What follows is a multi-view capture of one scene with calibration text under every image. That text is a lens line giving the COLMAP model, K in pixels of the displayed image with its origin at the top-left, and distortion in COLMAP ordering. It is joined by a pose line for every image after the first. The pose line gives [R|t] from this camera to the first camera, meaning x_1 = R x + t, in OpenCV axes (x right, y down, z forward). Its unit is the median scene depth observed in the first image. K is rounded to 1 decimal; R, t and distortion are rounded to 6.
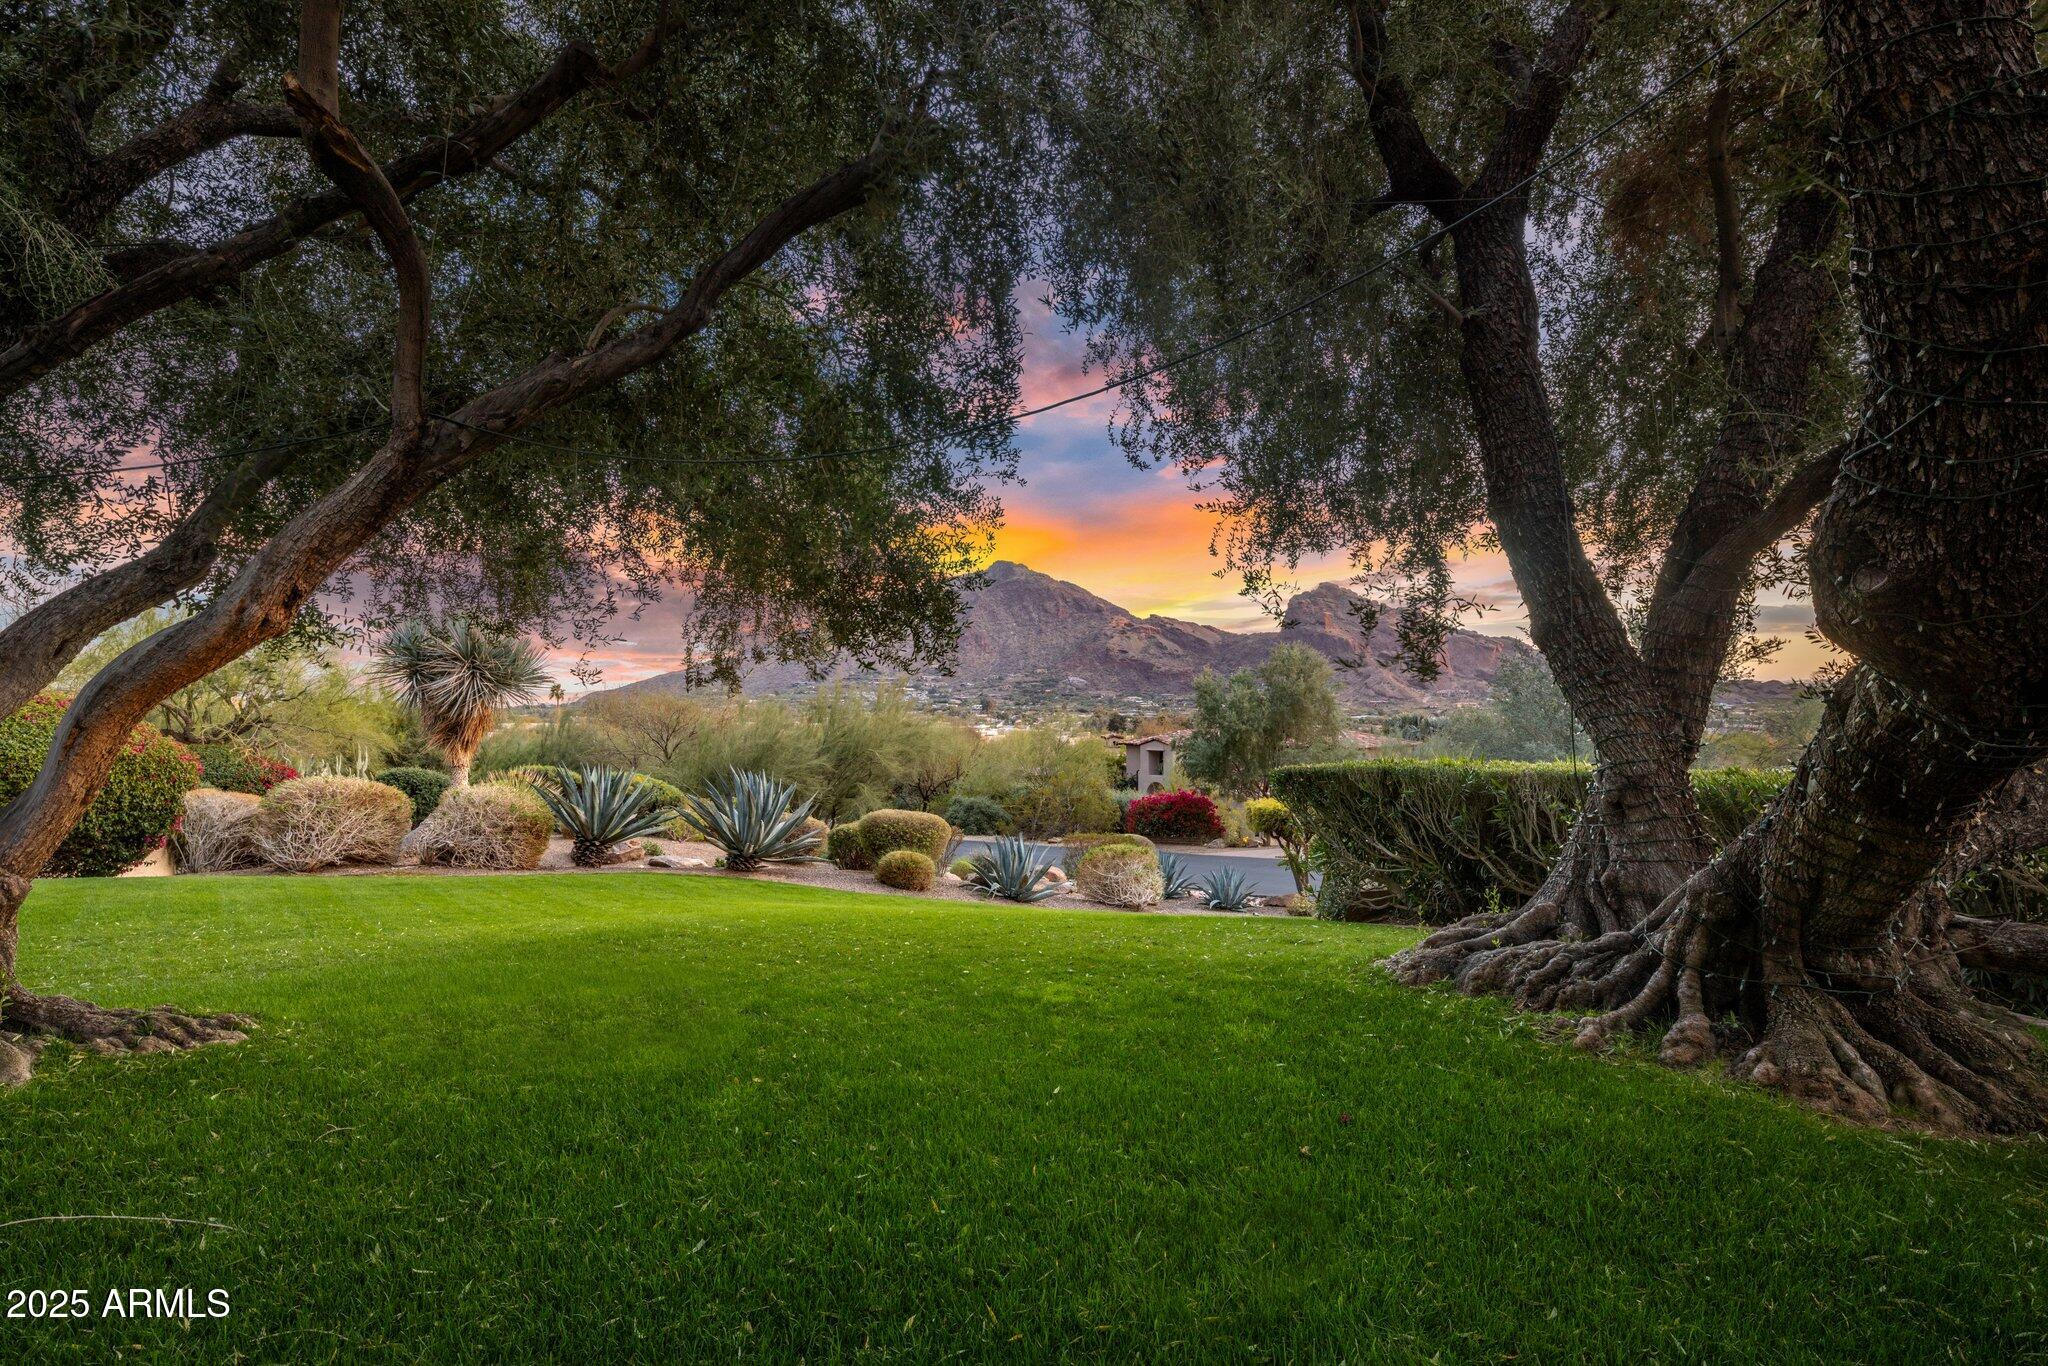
lens RADIAL K [[1014.9, 0, 1024.9], [0, 1014.9, 700.2], [0, 0, 1]] dist [0.001609, -0.000378]
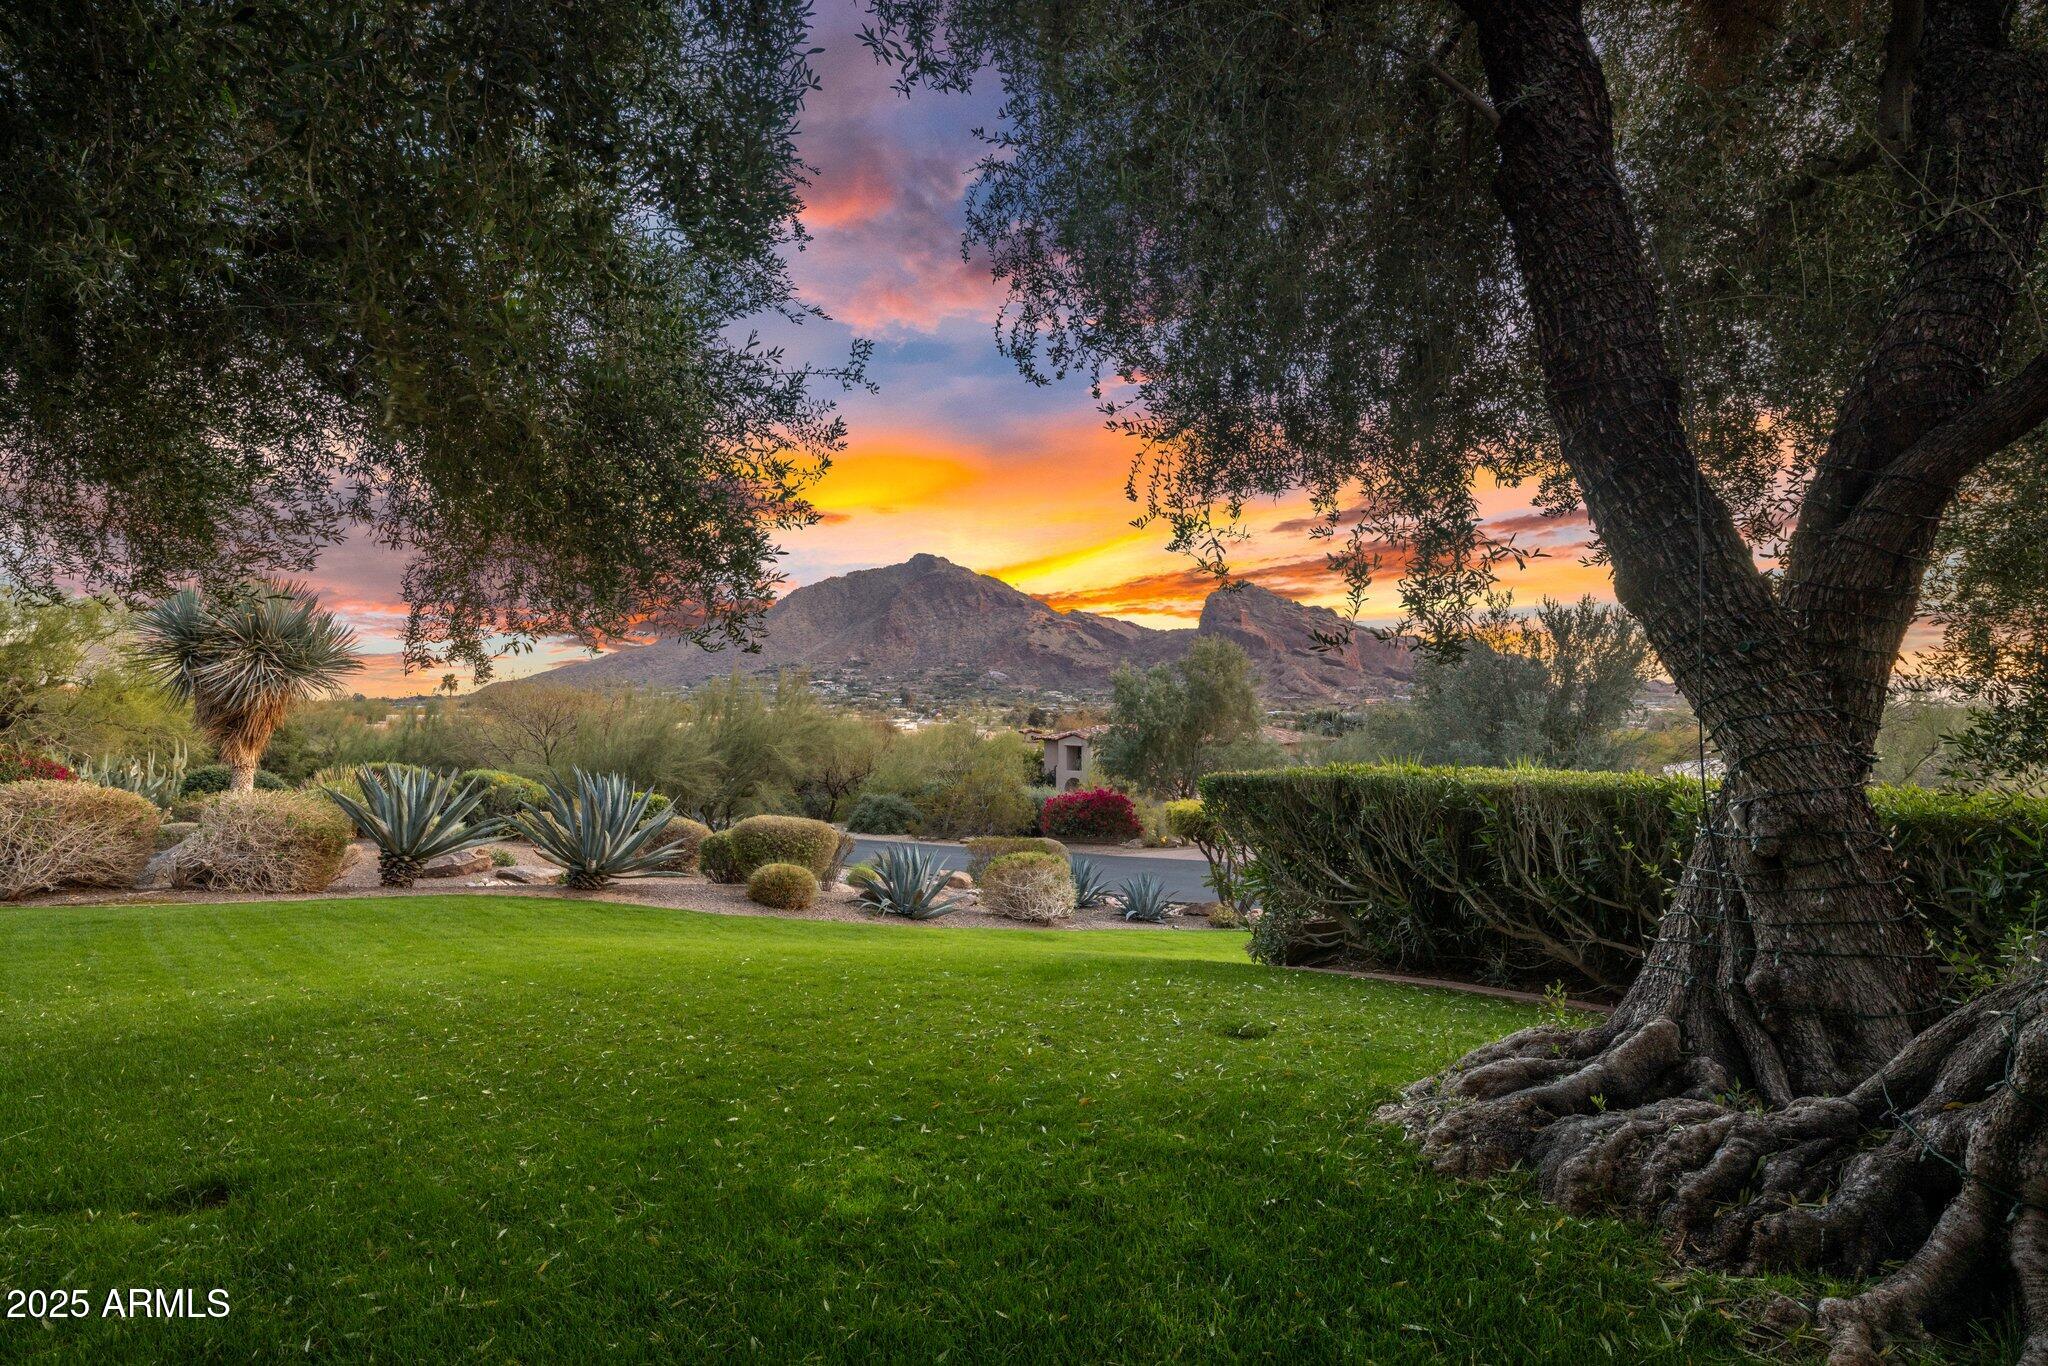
lens RADIAL K [[996.9, 0, 1029.2], [0, 996.9, 700.2], [0, 0, 1]] dist [0.002631, -0.001859]
pose [[0.996740, 0.005756, 0.080476, 0.021881], [-0.006218, 0.999966, 0.005487, 0.001373], [-0.080442, -0.005969, 0.996741, 0.113920]]
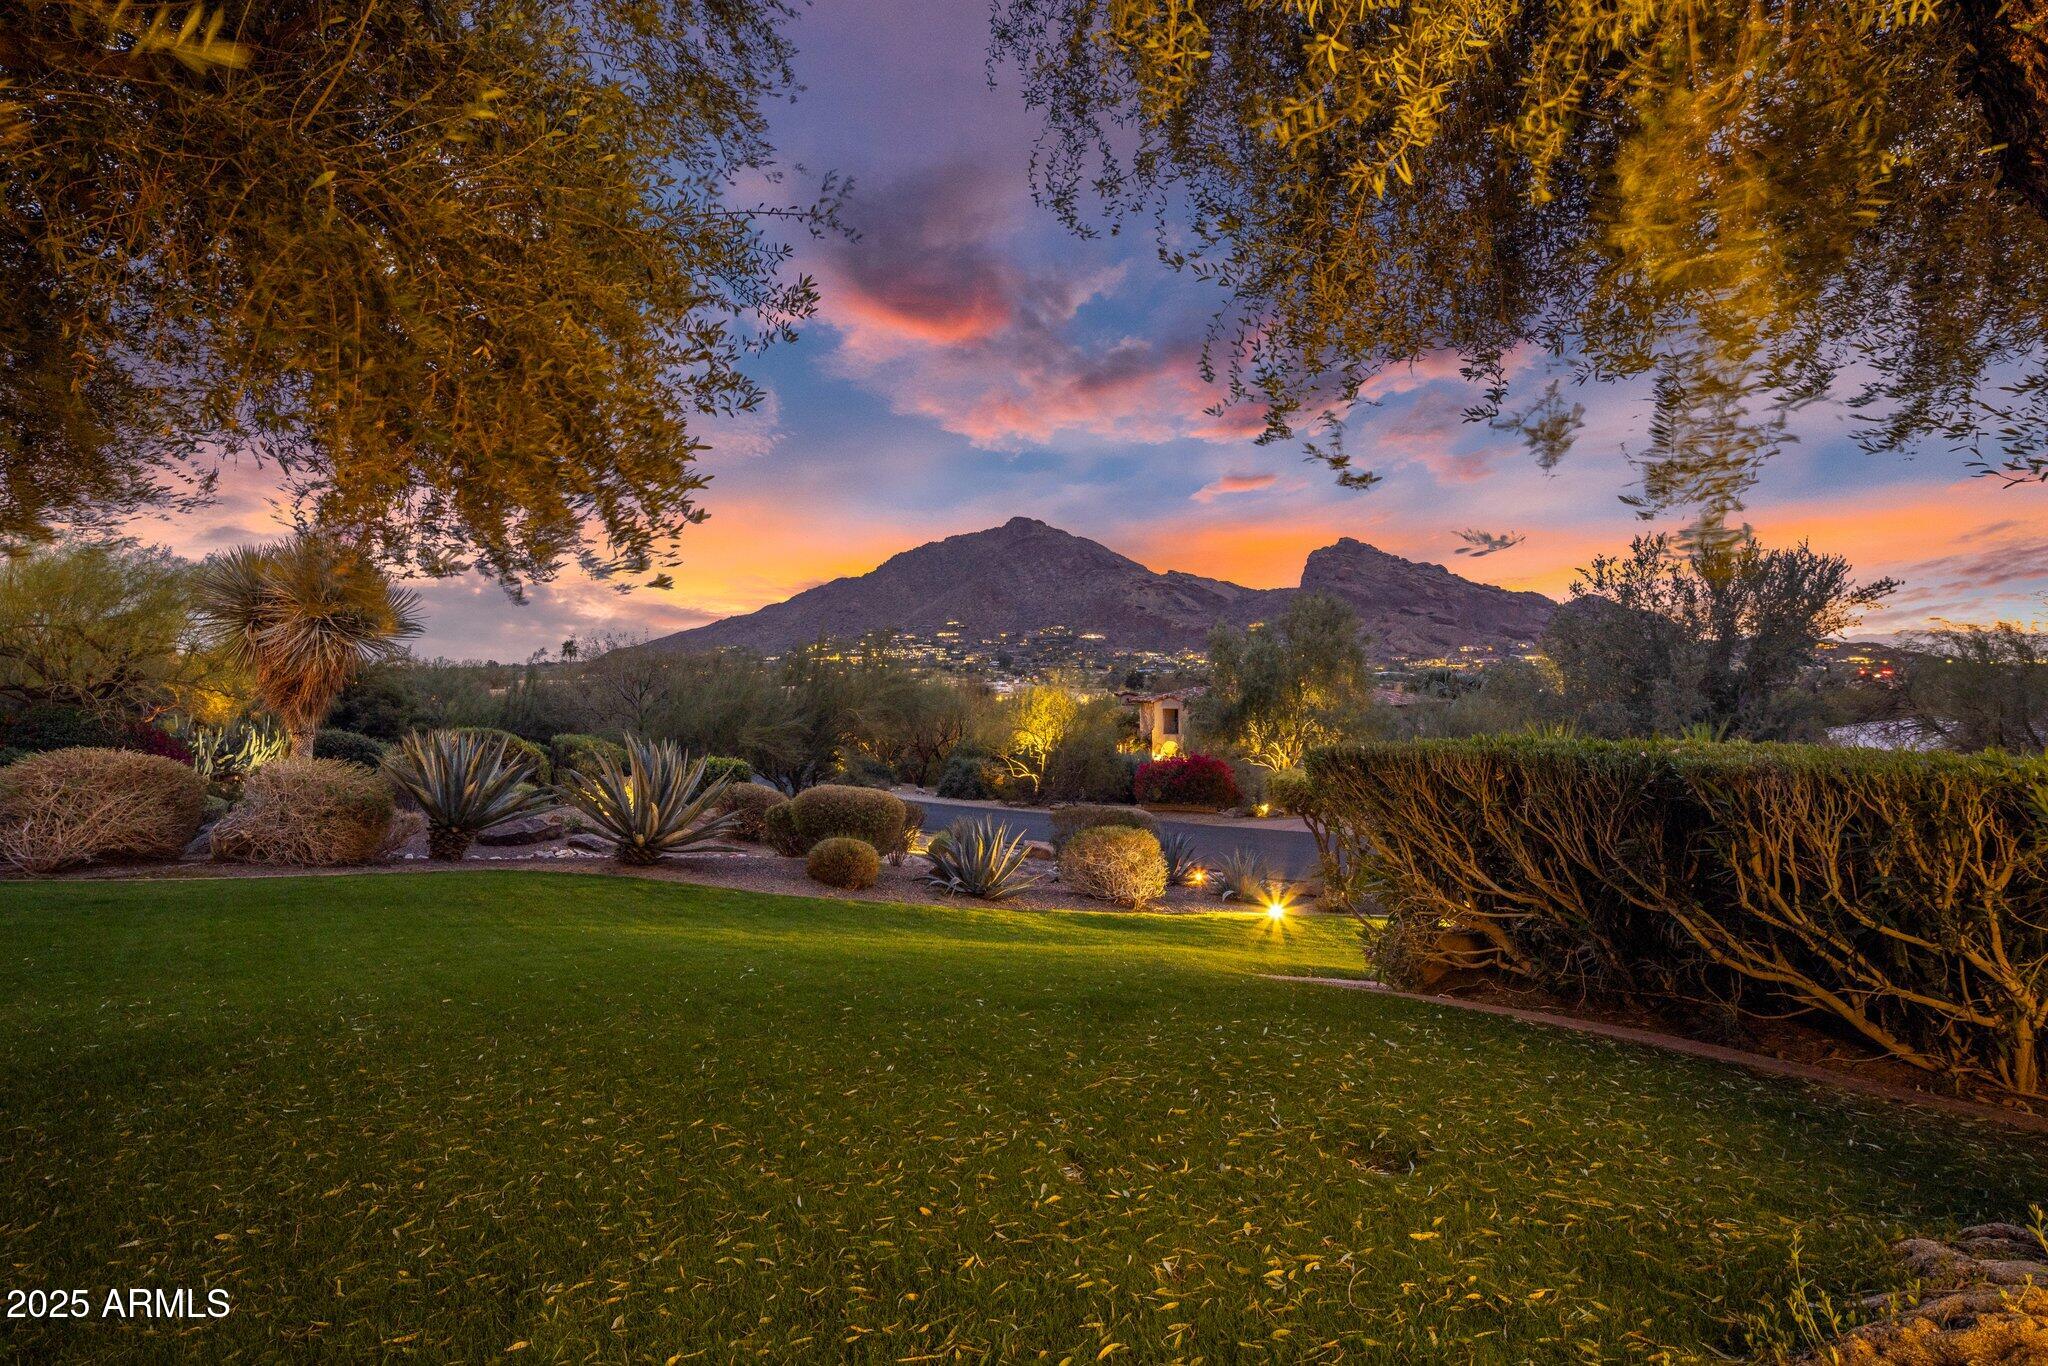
lens RADIAL K [[985.7, 0, 1028.0], [0, 985.7, 672.4], [0, 0, 1]] dist [0.002590, -0.000024]
pose [[0.999776, -0.000623, -0.021150, 0.041441], [0.000940, 0.999887, 0.014991, 0.004070], [0.021139, -0.015007, 0.999664, 0.195834]]
